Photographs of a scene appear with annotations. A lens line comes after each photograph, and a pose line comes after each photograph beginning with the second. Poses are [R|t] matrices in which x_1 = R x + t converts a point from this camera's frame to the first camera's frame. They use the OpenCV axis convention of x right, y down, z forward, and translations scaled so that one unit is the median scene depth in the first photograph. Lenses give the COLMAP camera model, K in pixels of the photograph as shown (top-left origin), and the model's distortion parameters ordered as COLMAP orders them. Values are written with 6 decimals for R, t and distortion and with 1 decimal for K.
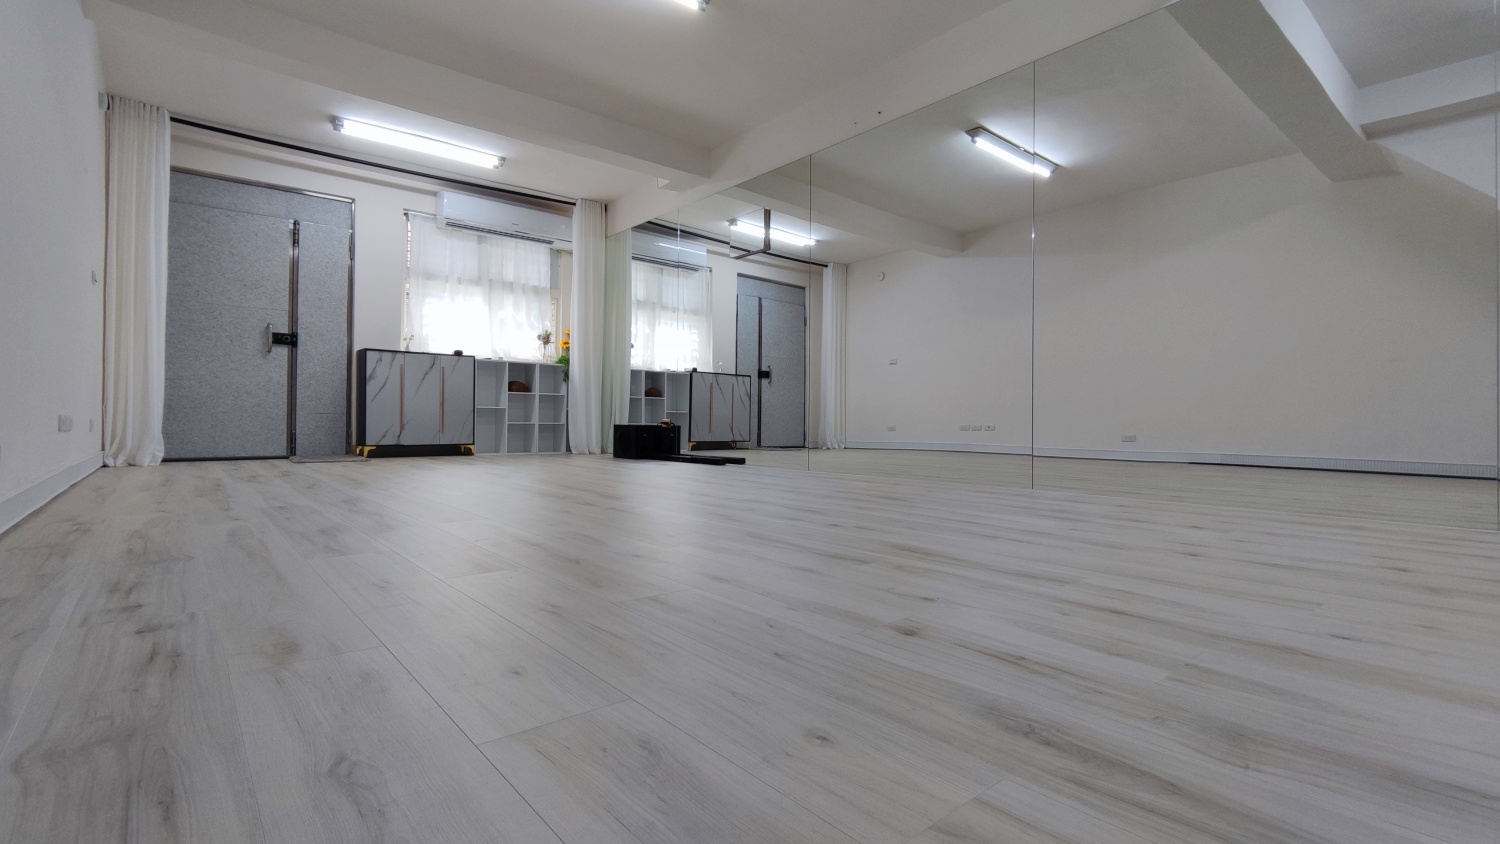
lens RADIAL K [[680.3, 0, 742.4], [0, 680.3, 414.8], [0, 0, 1]] dist [0.009905, -0.003026]
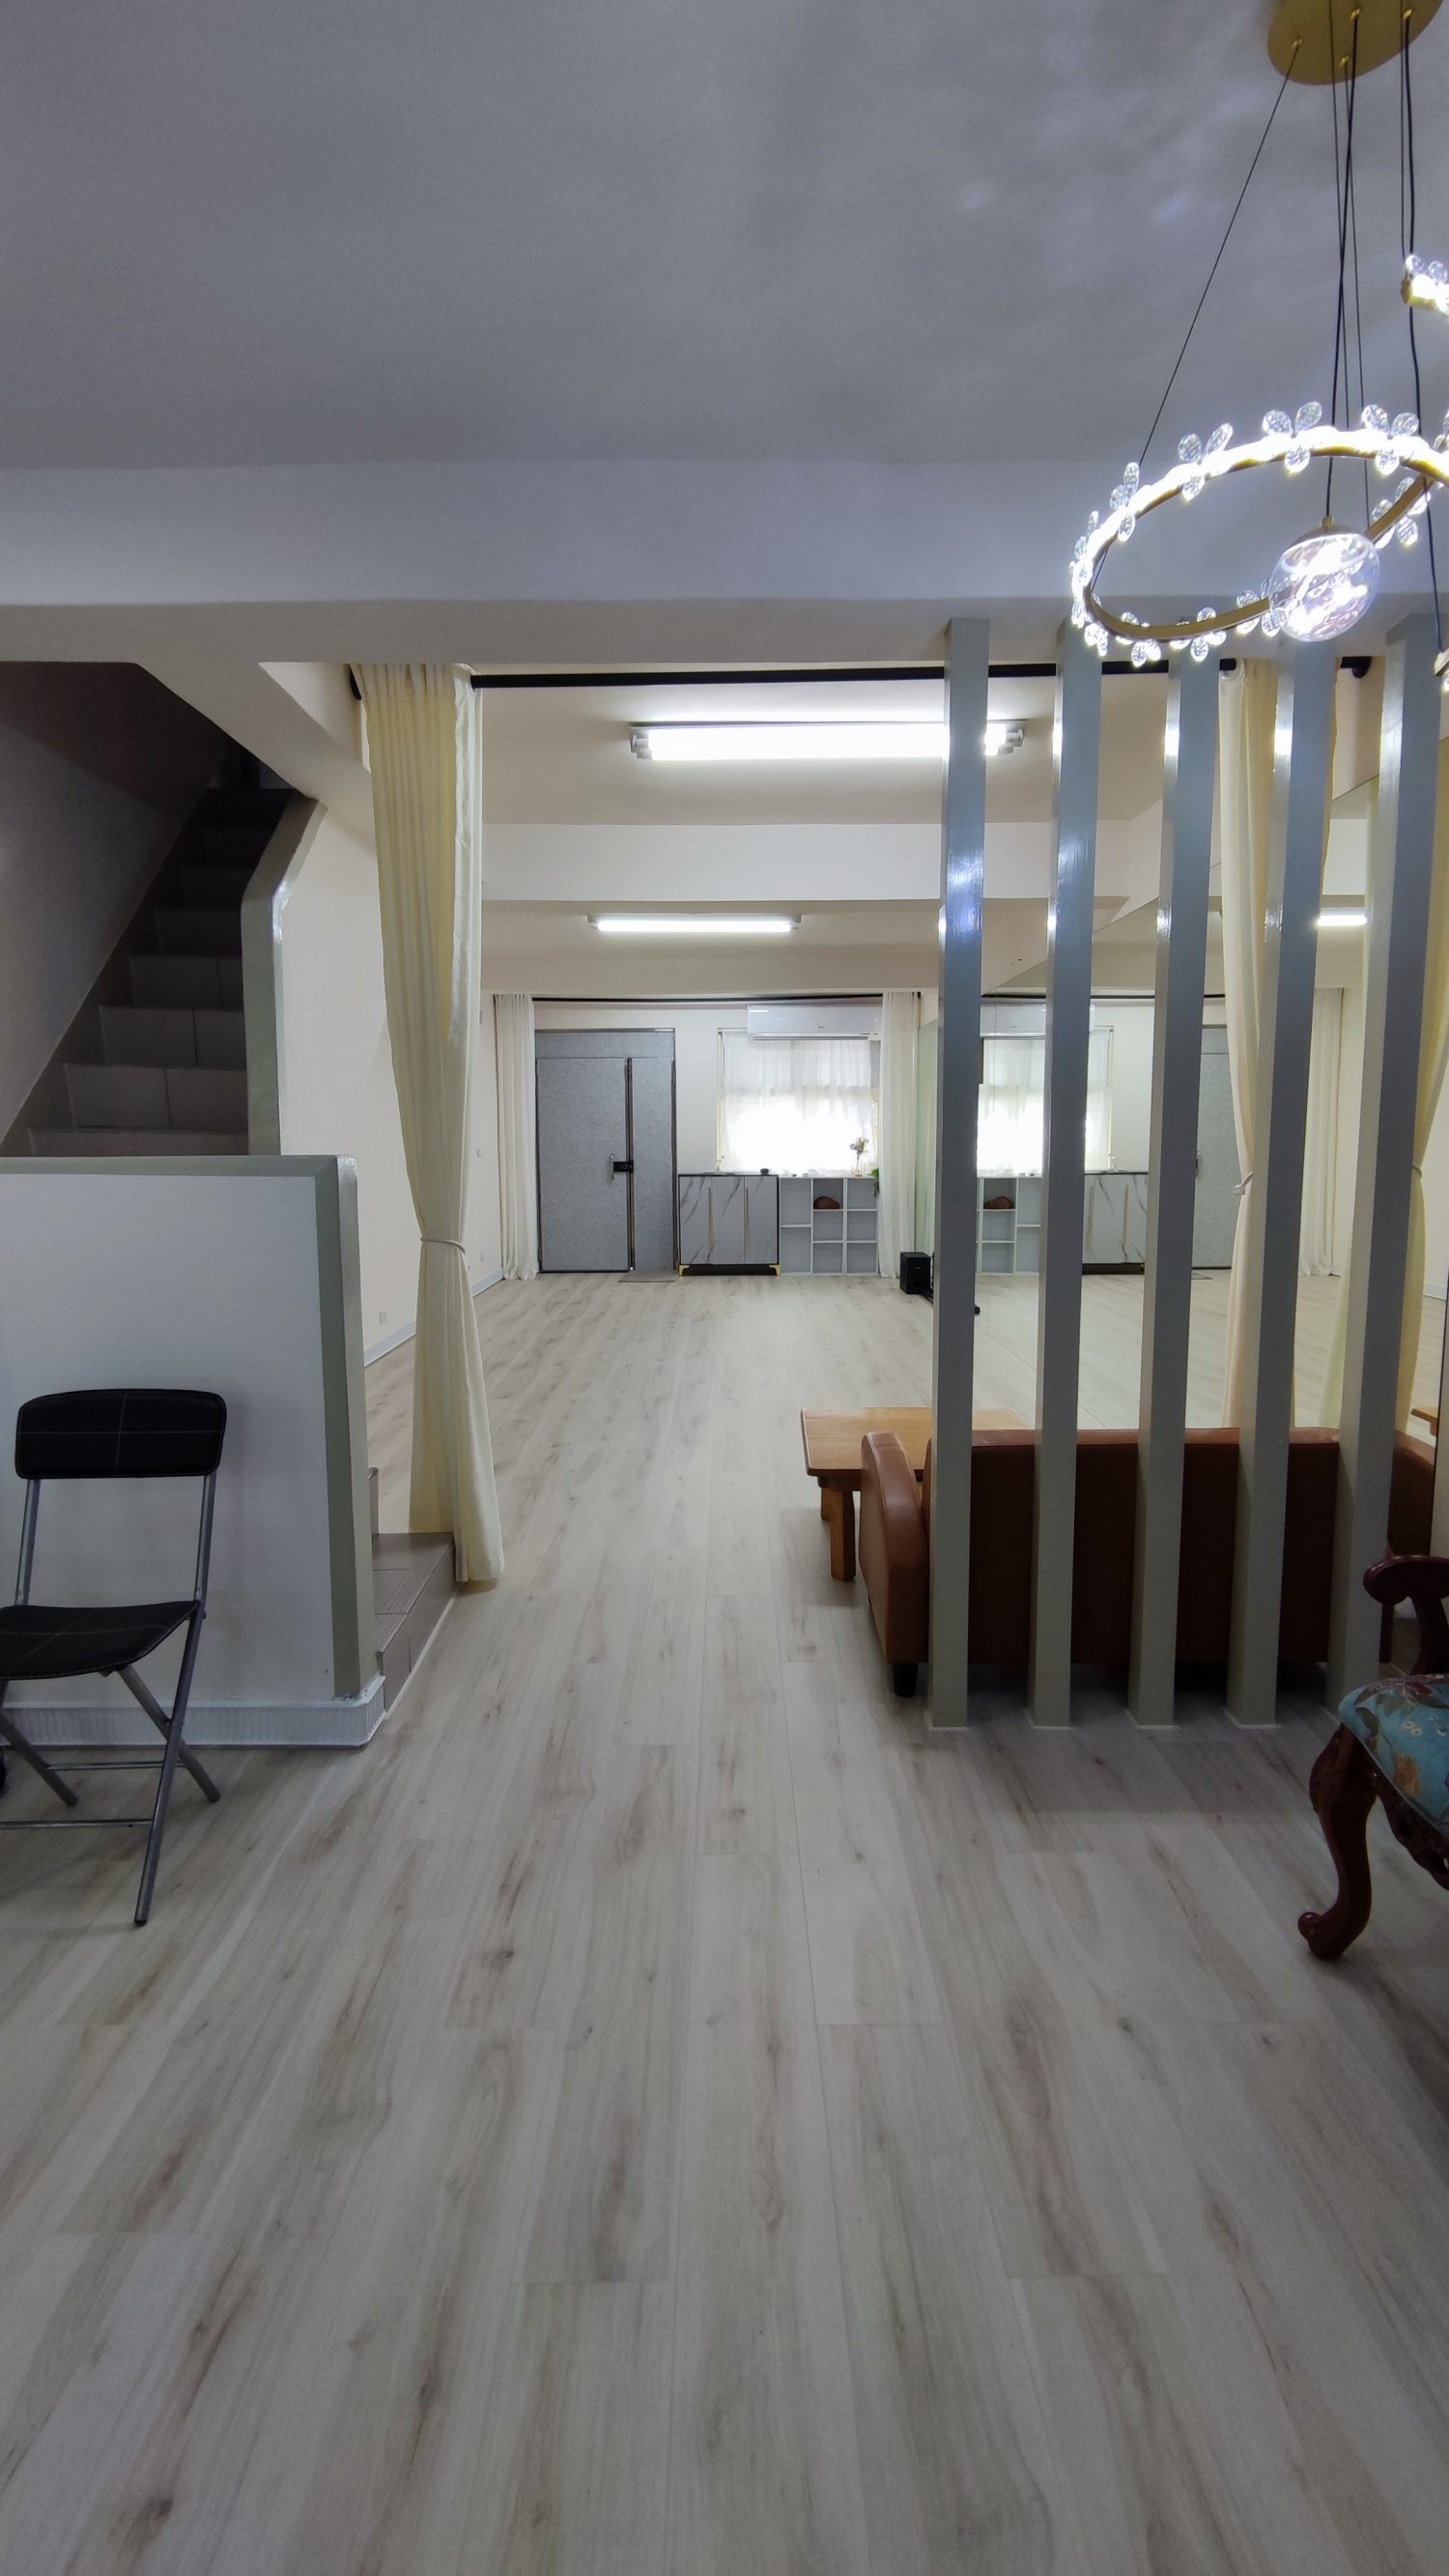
lens RADIAL K [[1168.3, 0, 731.6], [0, 1168.3, 1277.6], [0, 0, 1]] dist [0.009905, -0.003026]
pose [[0.770576, 0.068183, -0.633691, 0.642260], [0.015923, 0.991891, 0.126087, -0.156039], [0.637149, -0.107250, 0.763242, -0.342749]]
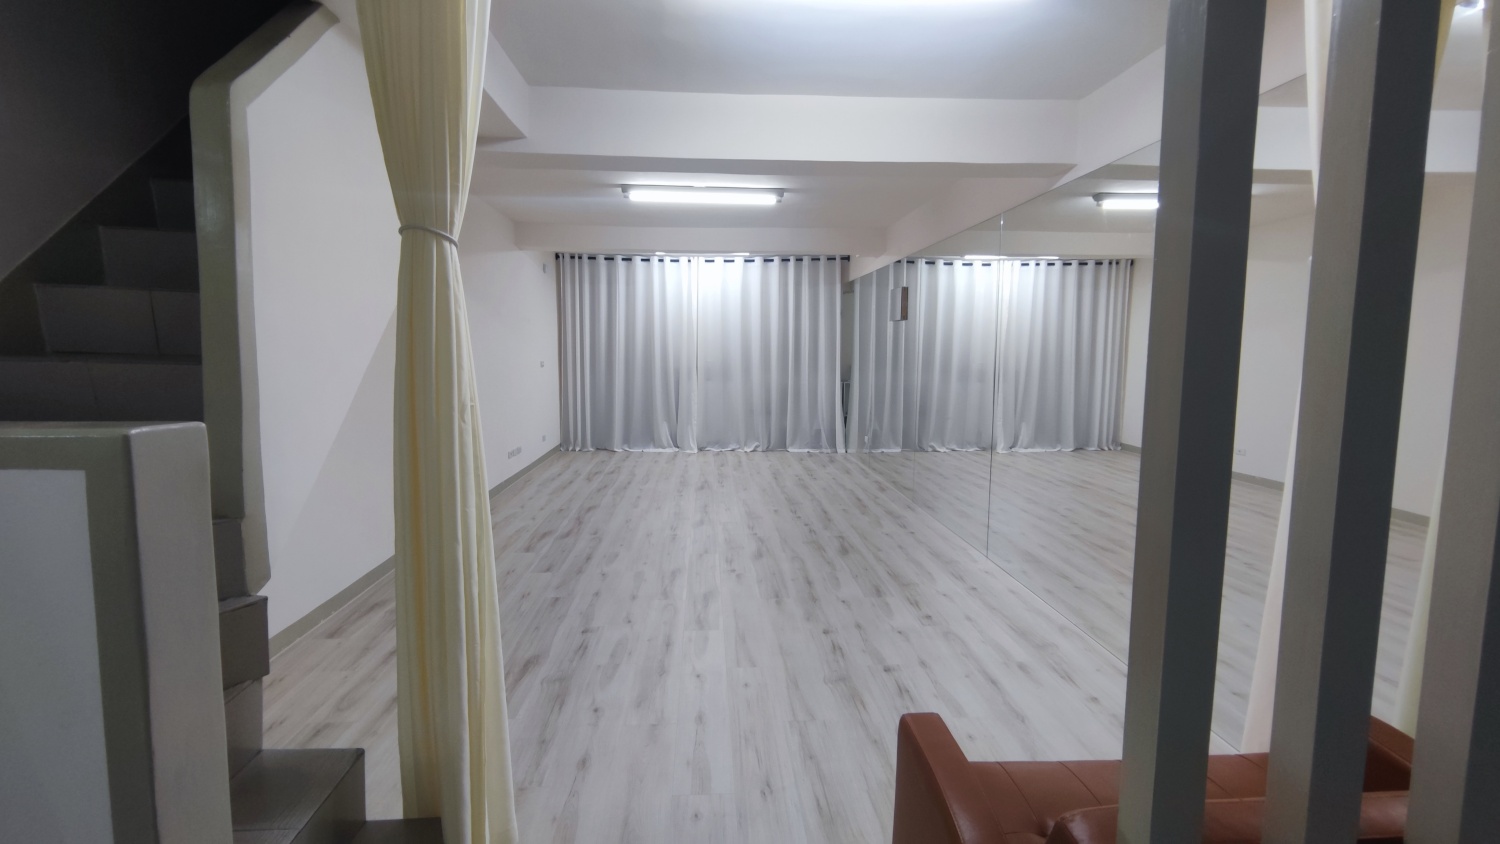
lens RADIAL K [[680.3, 0, 740.4], [0, 680.3, 414.2], [0, 0, 1]] dist [0.009905, -0.003026]
pose [[0.800639, 0.057052, -0.596425, 0.453411], [0.004832, 0.994809, 0.101646, -0.164385], [0.599128, -0.084263, 0.796207, -0.156878]]
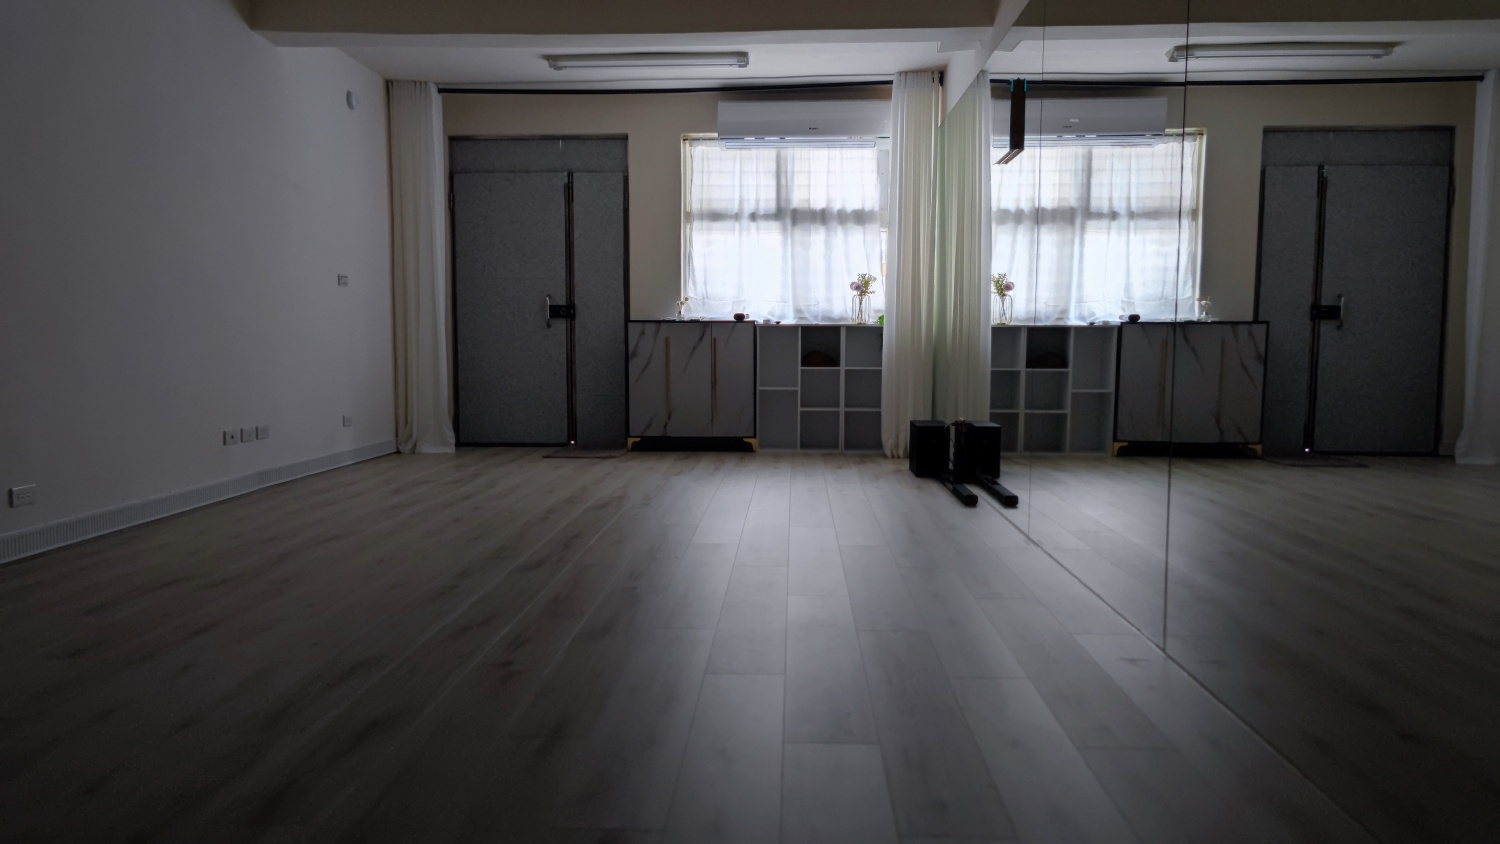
lens RADIAL K [[1076.1, 0, 748.4], [0, 1076.1, 421.3], [0, 0, 1]] dist [0.065286, -0.011815]
pose [[0.739950, 0.045277, -0.671136, 0.413697], [0.008768, 0.996998, 0.076928, -0.068845], [0.672604, -0.062807, 0.737332, 0.116628]]
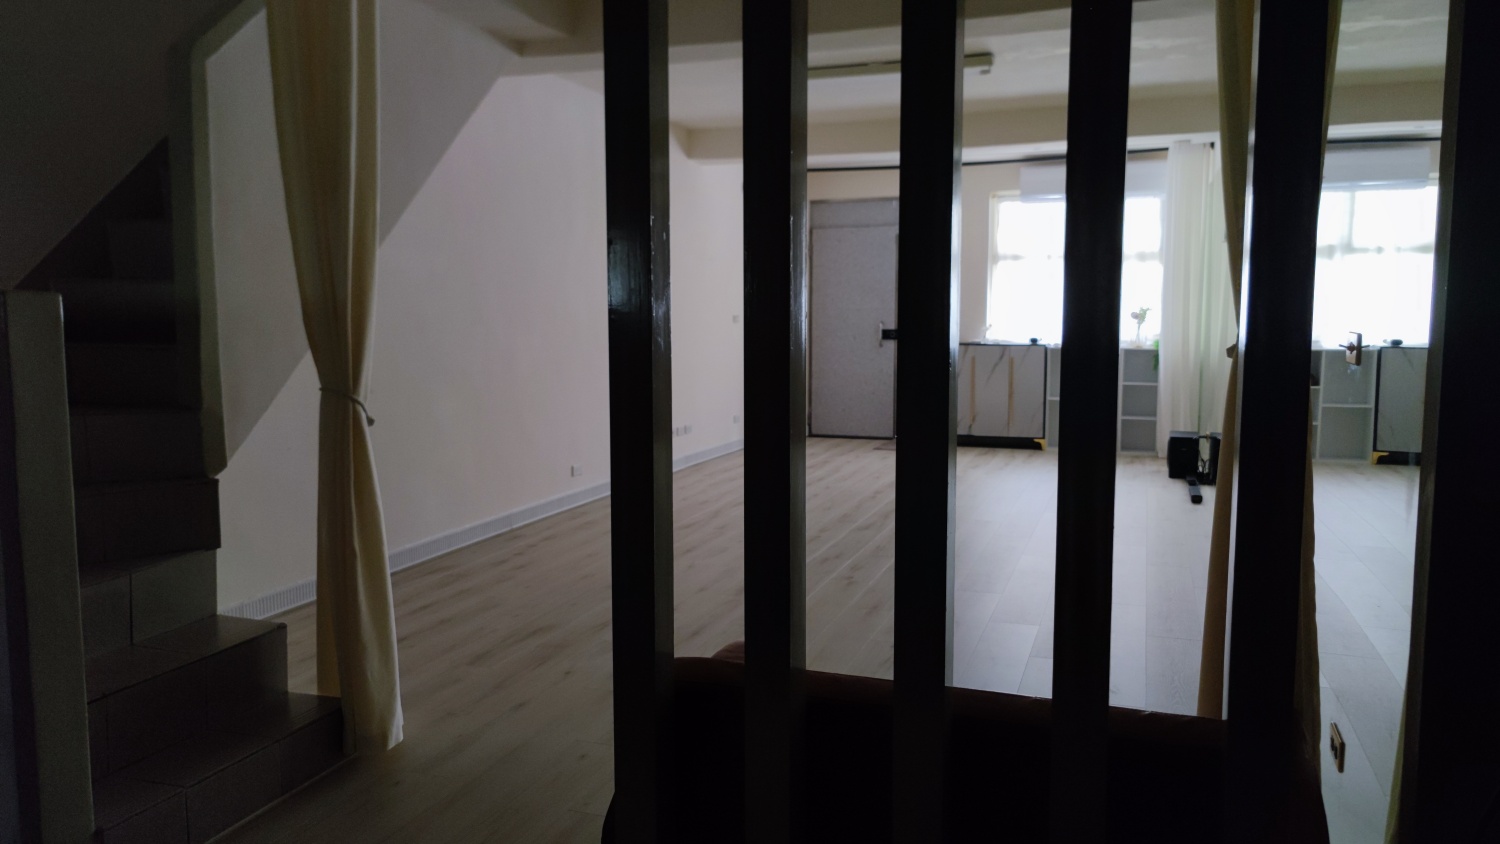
lens RADIAL K [[1096.8, 0, 746.1], [0, 1096.8, 426.2], [0, 0, 1]] dist [0.021369, -0.027073]
pose [[0.501378, 0.082216, -0.861313, 0.716035], [0.012469, 0.994685, 0.102205, -0.136554], [0.865138, -0.061984, 0.497688, -0.105169]]
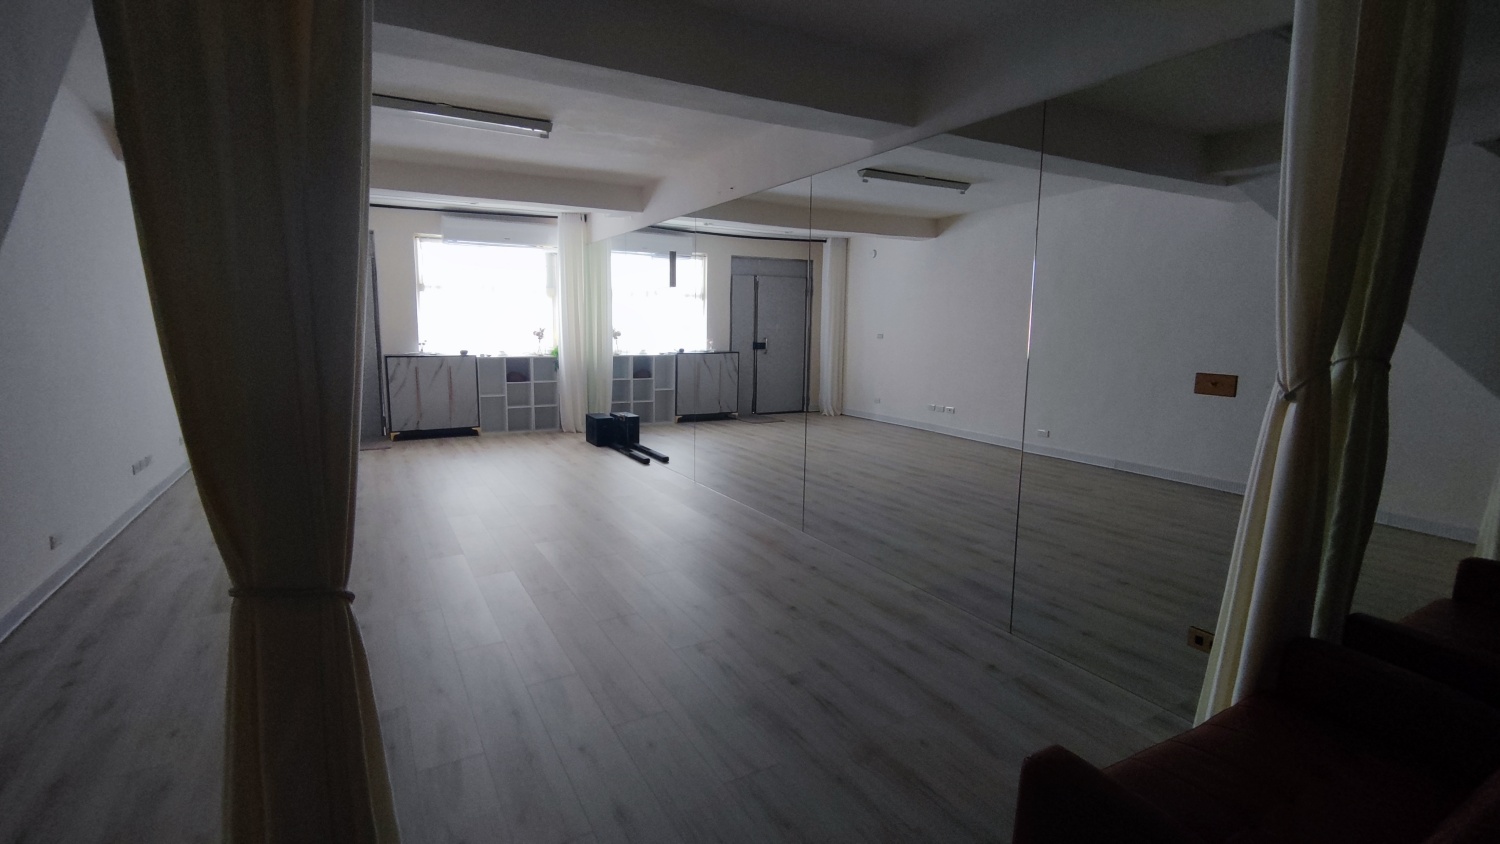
lens RADIAL K [[680.3, 0, 742.7], [0, 680.3, 423.9], [0, 0, 1]] dist [0.009905, -0.003026]
pose [[0.984071, 0.032069, -0.174861, 0.300360], [-0.005001, 0.988200, 0.153090, -0.158387], [0.177707, -0.149777, 0.972619, -0.120370]]
